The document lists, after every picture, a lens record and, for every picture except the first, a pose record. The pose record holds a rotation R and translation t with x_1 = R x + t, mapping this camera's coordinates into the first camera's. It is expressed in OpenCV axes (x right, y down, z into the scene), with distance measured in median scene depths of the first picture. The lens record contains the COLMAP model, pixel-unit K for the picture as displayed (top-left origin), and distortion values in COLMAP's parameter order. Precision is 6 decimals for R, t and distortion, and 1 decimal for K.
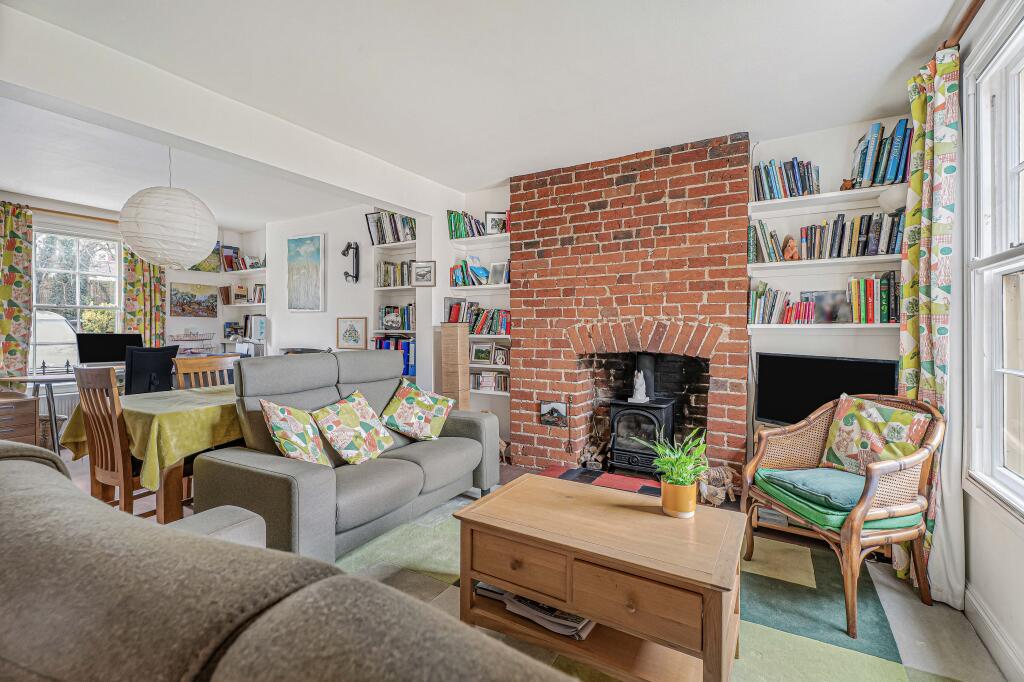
lens RADIAL K [[465.0, 0, 511.6], [0, 465.0, 334.9], [0, 0, 1]] dist [0.002845, -0.000485]
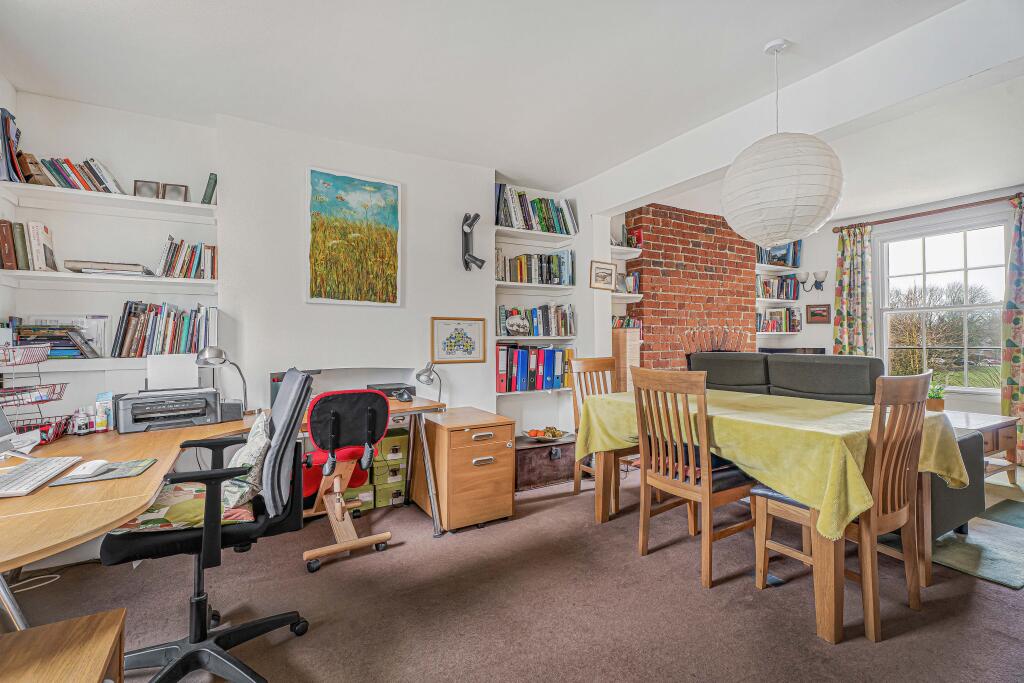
lens RADIAL K [[465.0, 0, 511.0], [0, 465.0, 336.5], [0, 0, 1]] dist [0.002845, -0.000485]
pose [[0.491908, 0.002839, 0.870643, -0.973720], [0.017324, 0.999765, -0.013048, 0.000357], [-0.870475, 0.021501, 0.491743, 0.621110]]
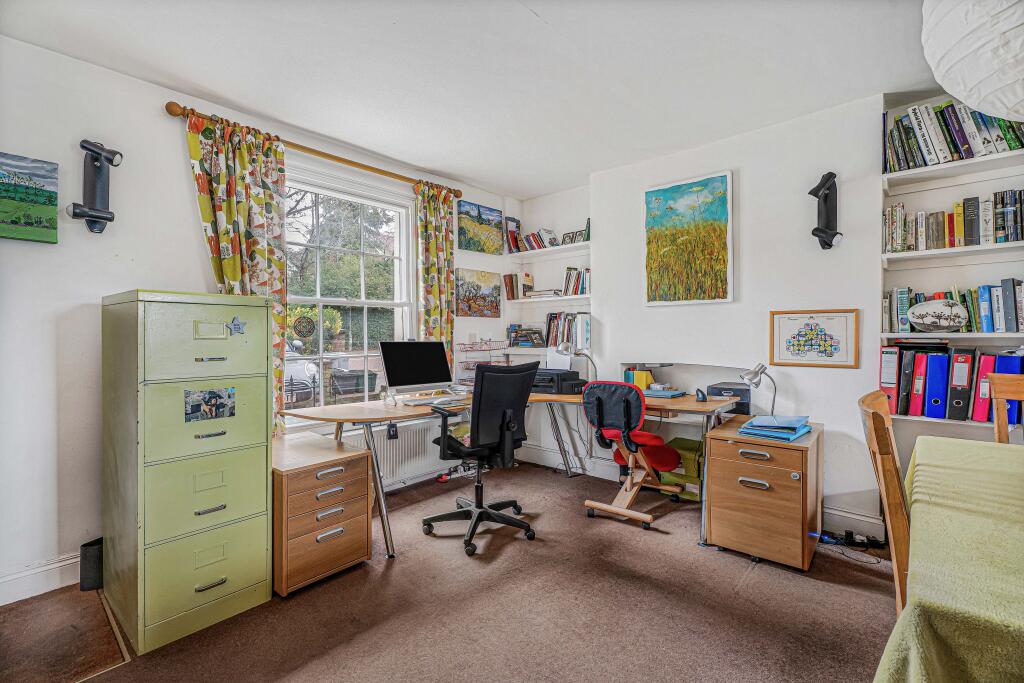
lens RADIAL K [[465.0, 0, 508.3], [0, 465.0, 336.6], [0, 0, 1]] dist [0.002845, -0.000485]
pose [[0.979616, -0.007767, -0.200728, -0.626241], [0.006680, 0.999959, -0.006091, -0.006095], [0.200767, 0.004626, 0.979628, 0.400158]]
